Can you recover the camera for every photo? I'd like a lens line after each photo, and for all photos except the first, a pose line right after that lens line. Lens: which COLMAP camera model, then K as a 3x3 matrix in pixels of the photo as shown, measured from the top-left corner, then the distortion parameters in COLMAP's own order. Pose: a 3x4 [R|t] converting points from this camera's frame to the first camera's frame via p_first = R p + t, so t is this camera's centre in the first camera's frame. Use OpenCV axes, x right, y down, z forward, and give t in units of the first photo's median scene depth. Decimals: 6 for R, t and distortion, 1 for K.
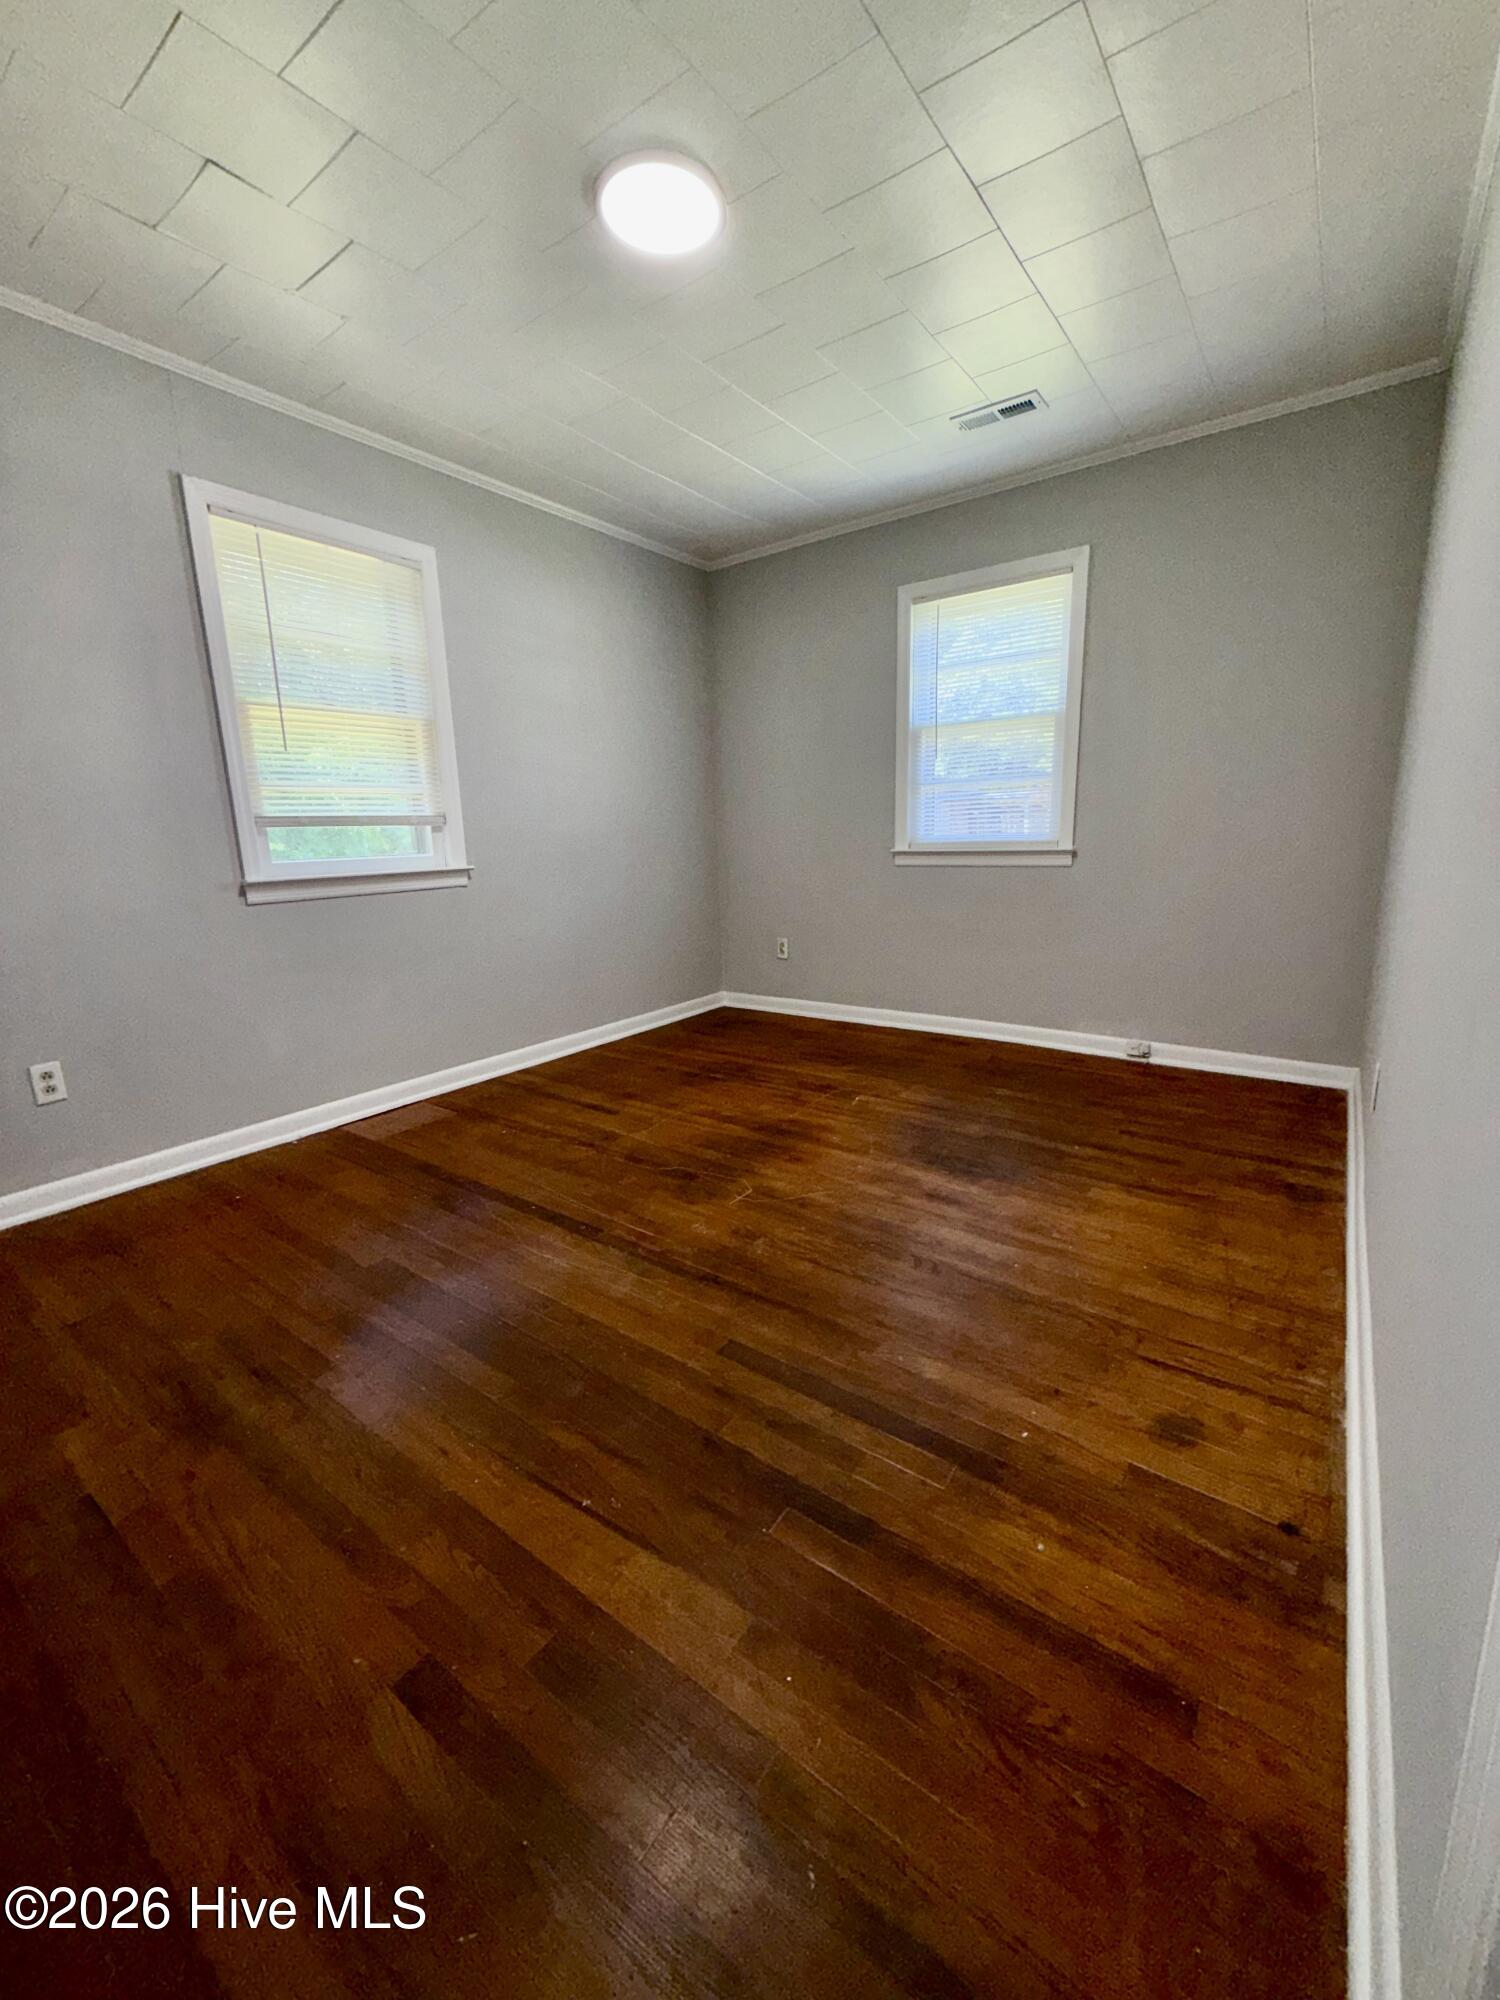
lens RADIAL K [[796.3, 0, 746.9], [0, 796.3, 988.9], [0, 0, 1]] dist [-0.003259, -0.000519]
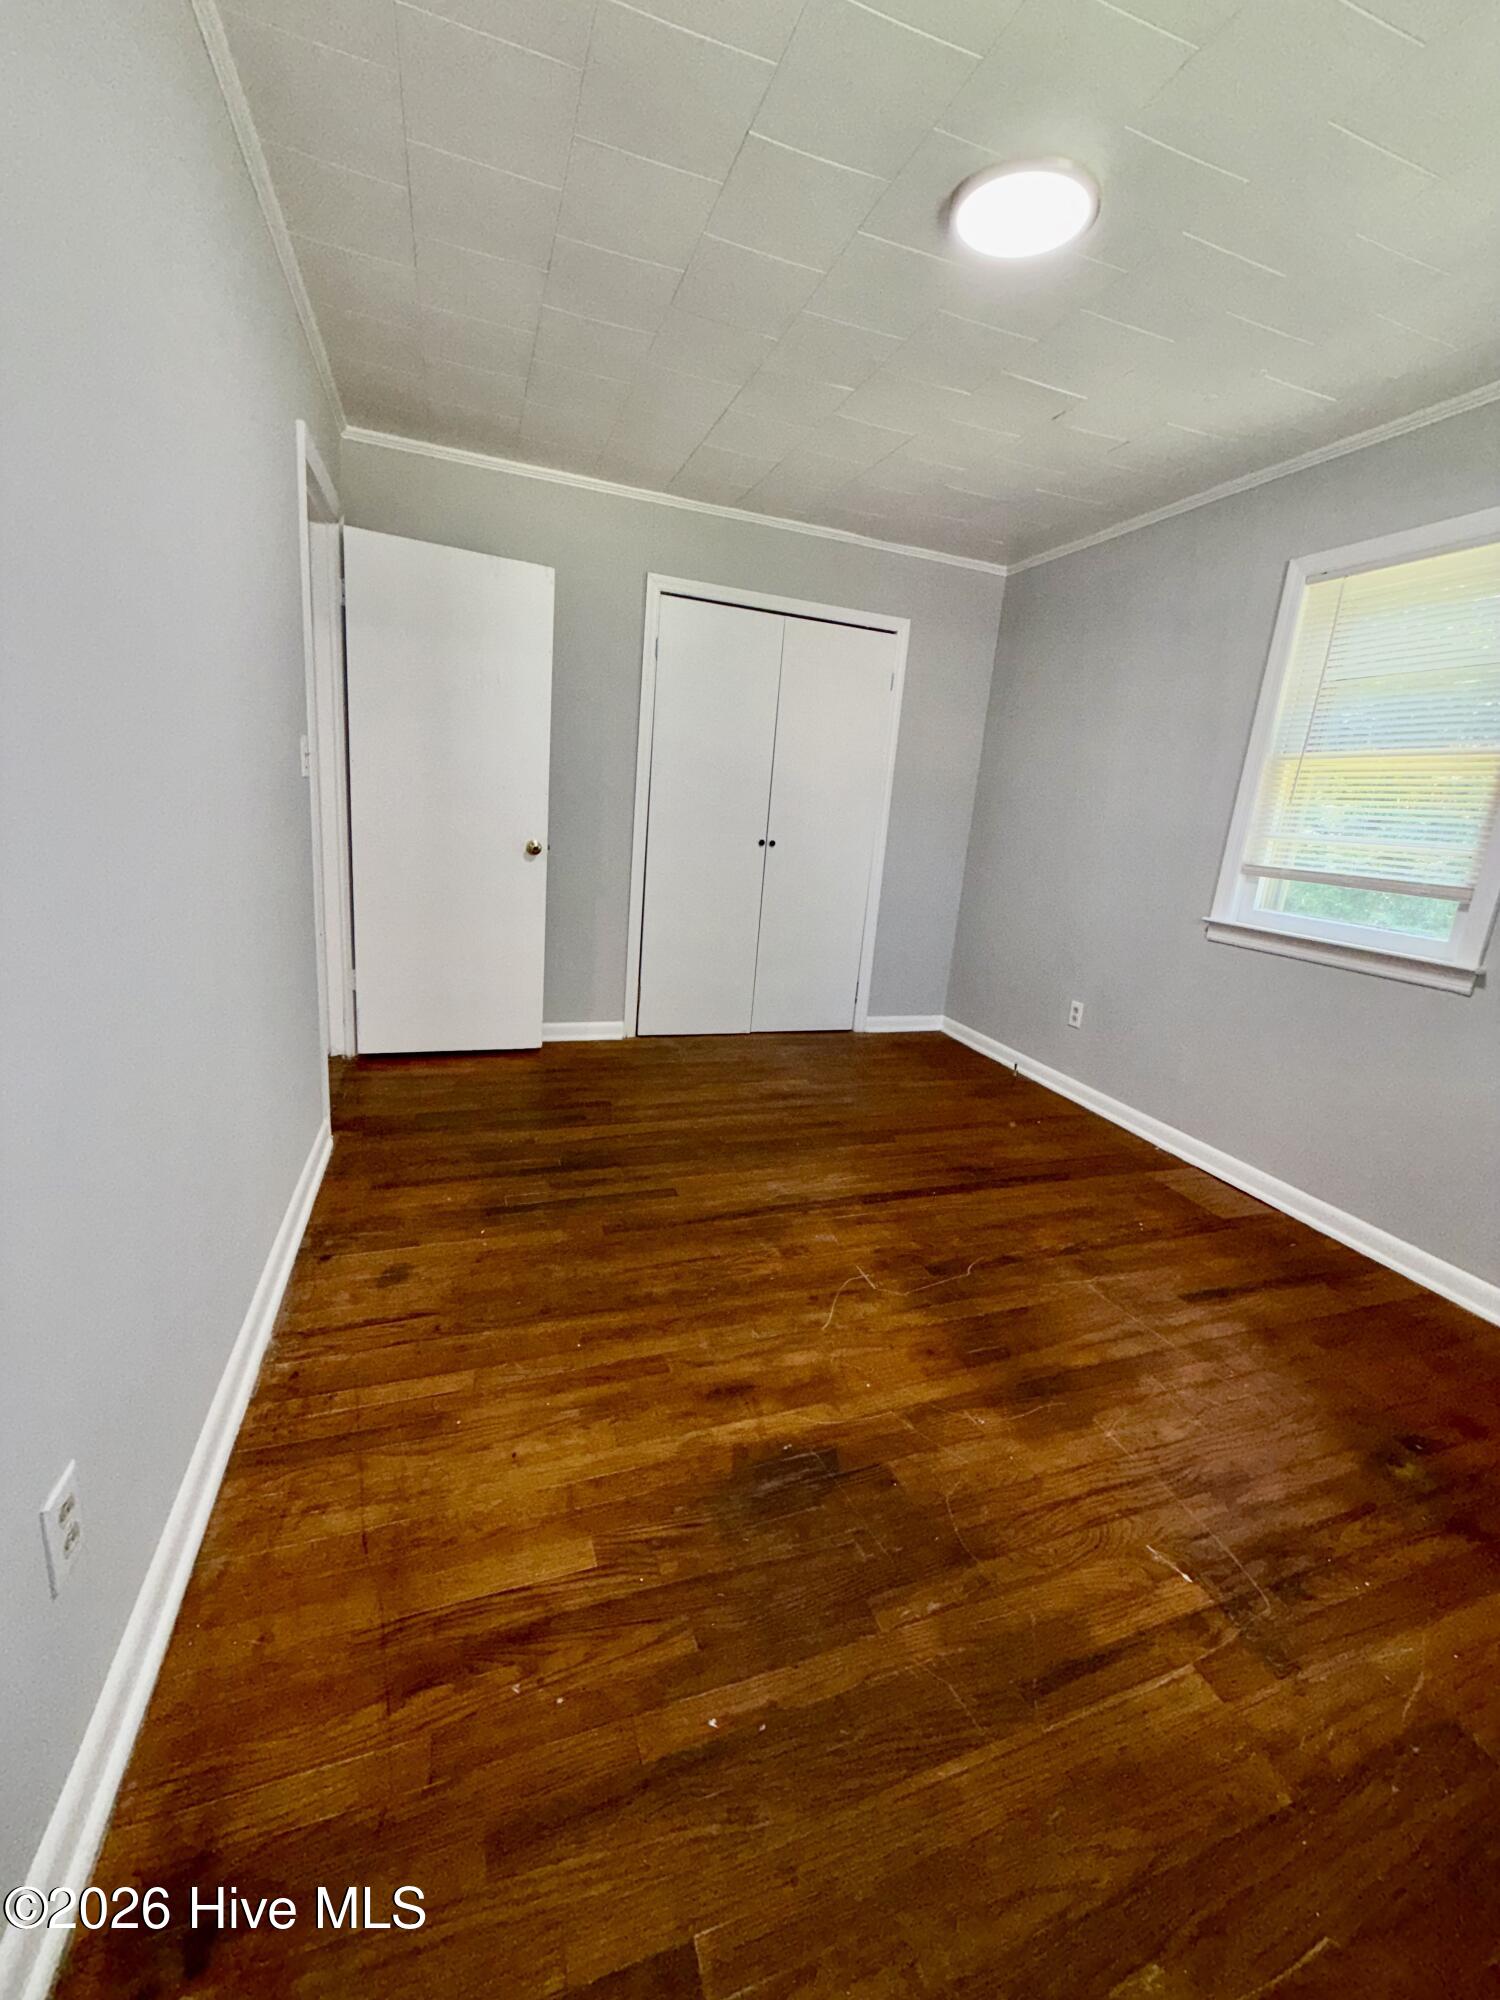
lens RADIAL K [[796.3, 0, 748.5], [0, 796.3, 995.1], [0, 0, 1]] dist [-0.003259, -0.000519]
pose [[-0.560151, 0.180480, -0.808491, 0.752797], [-0.225323, 0.905986, 0.358355, -0.333642], [0.797158, 0.382905, -0.466822, 1.193634]]
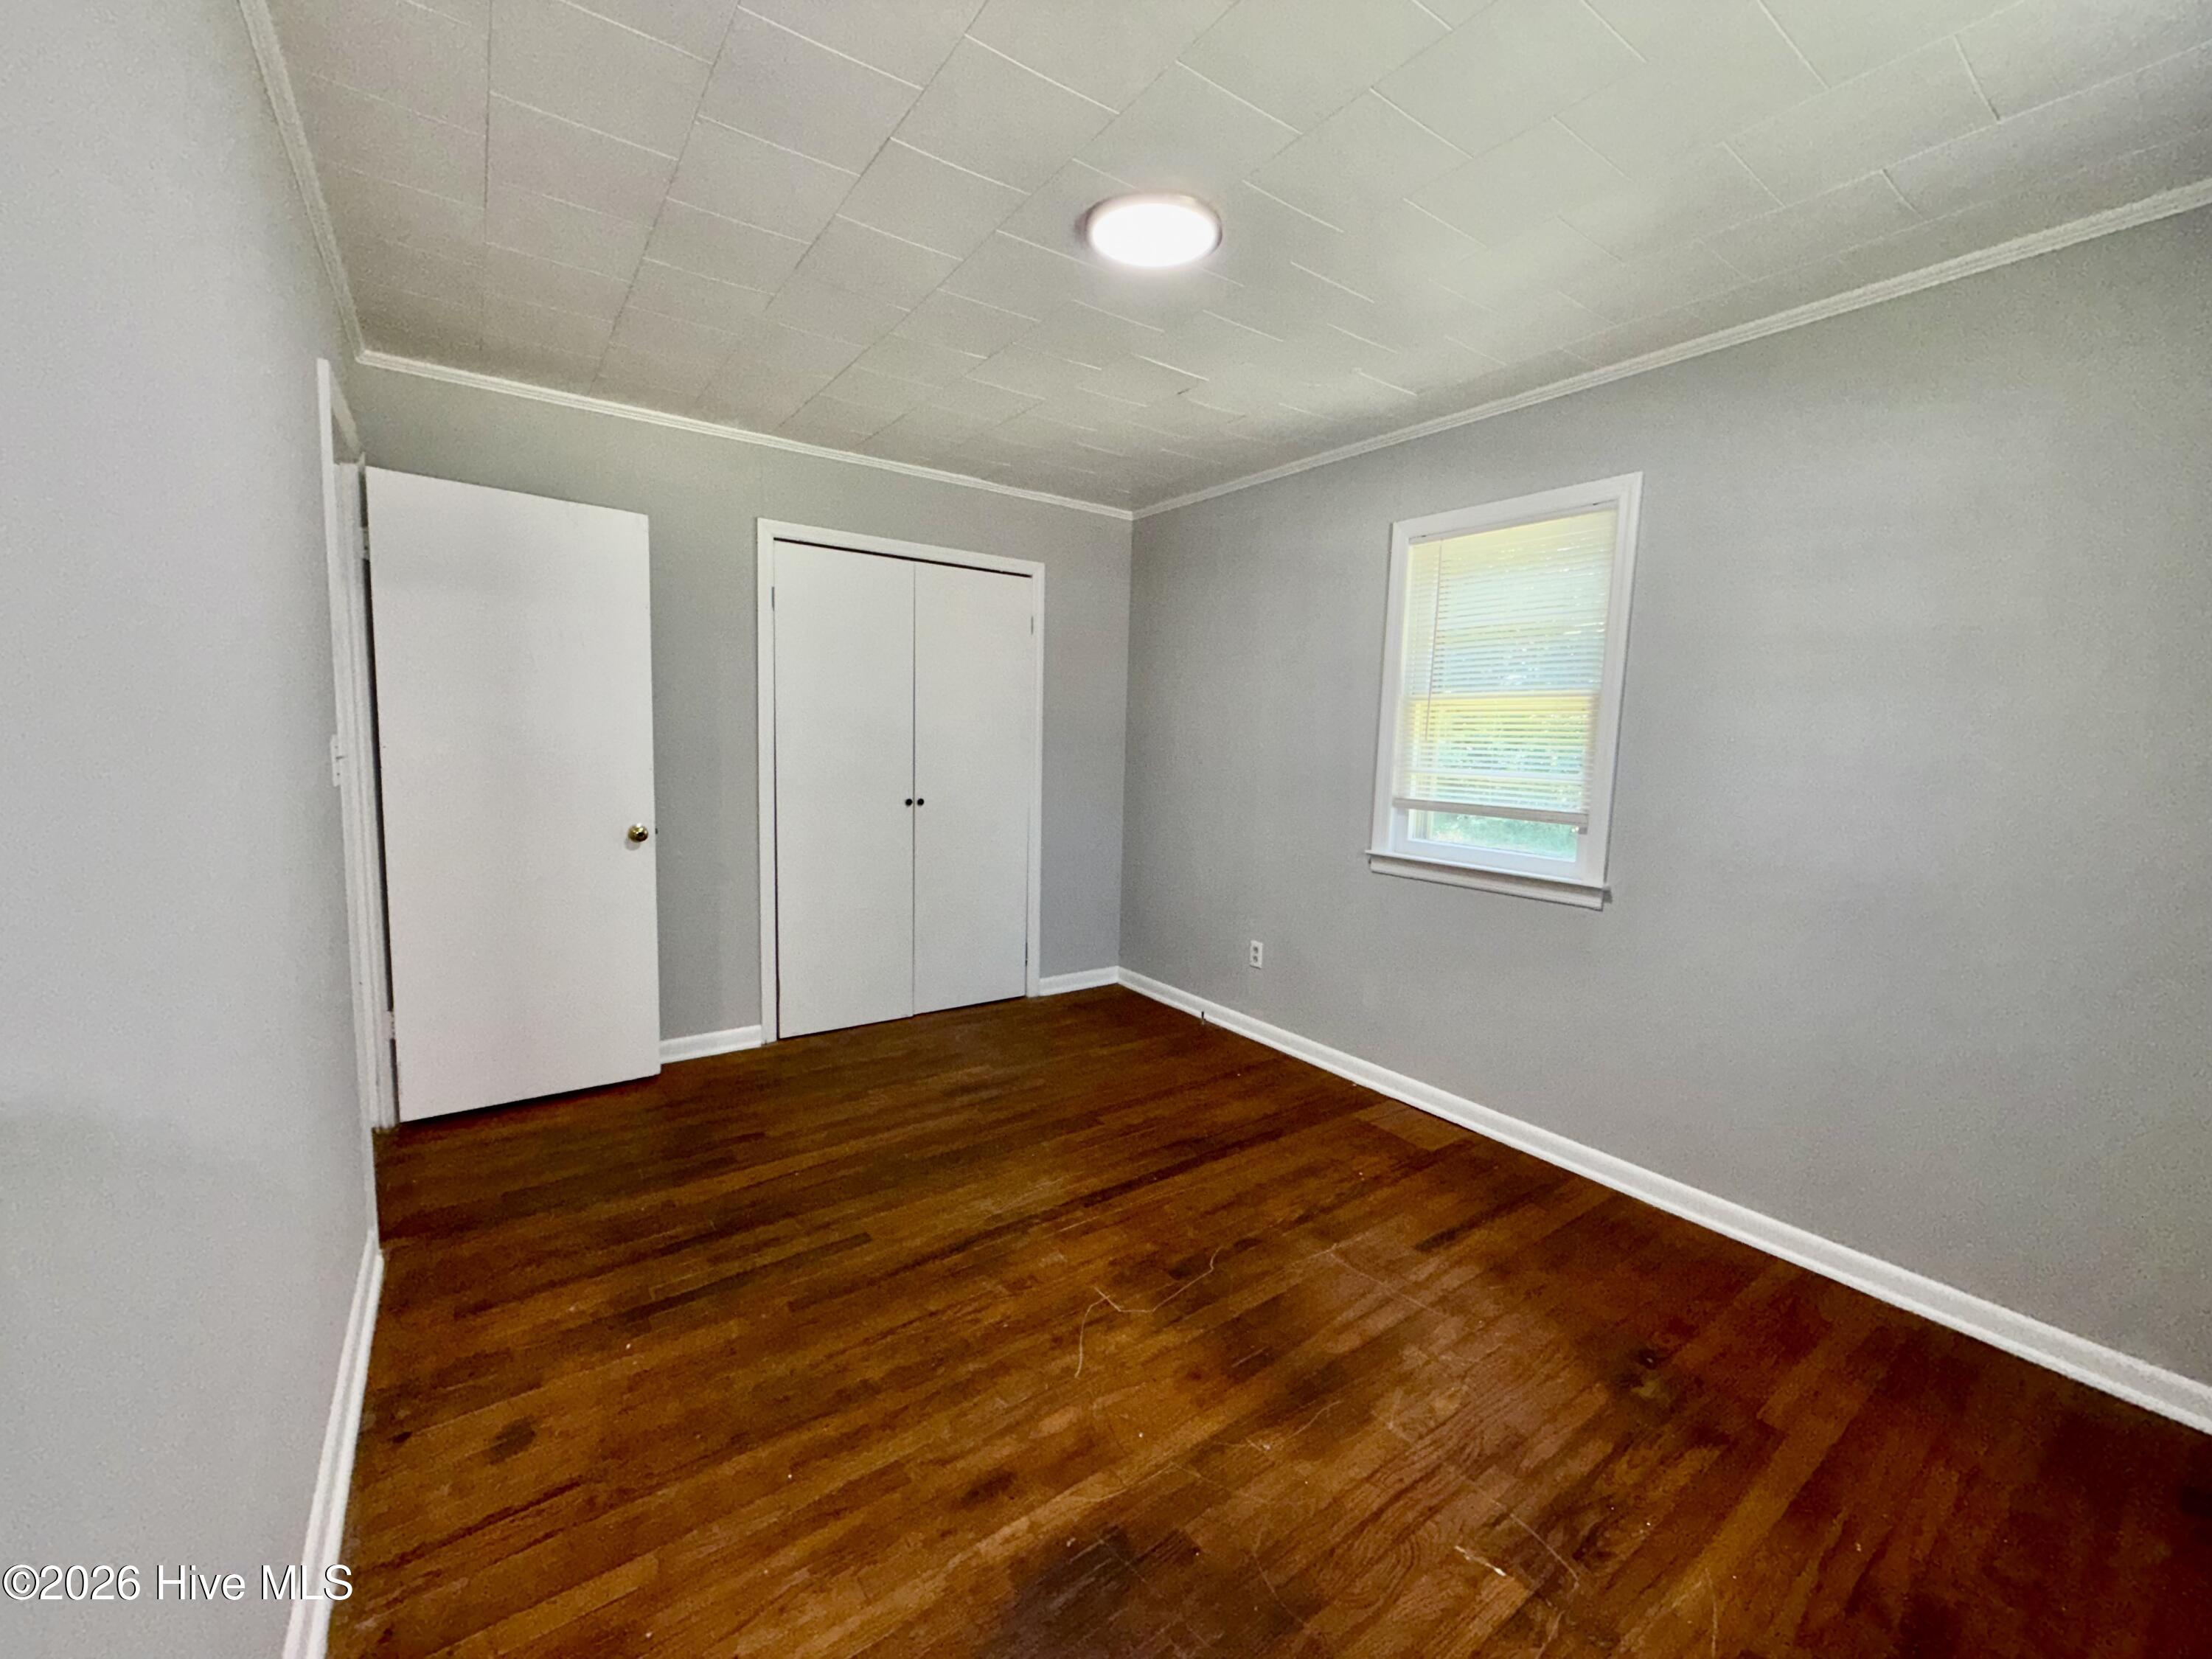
lens RADIAL K [[880.7, 0, 1101.4], [0, 880.7, 831.6], [0, 0, 1]] dist [-0.003259, -0.000519]
pose [[-0.311427, 0.124495, -0.942080, 0.788975], [-0.206280, 0.958885, 0.194906, -0.377228], [0.927611, 0.255031, -0.272942, 1.115946]]
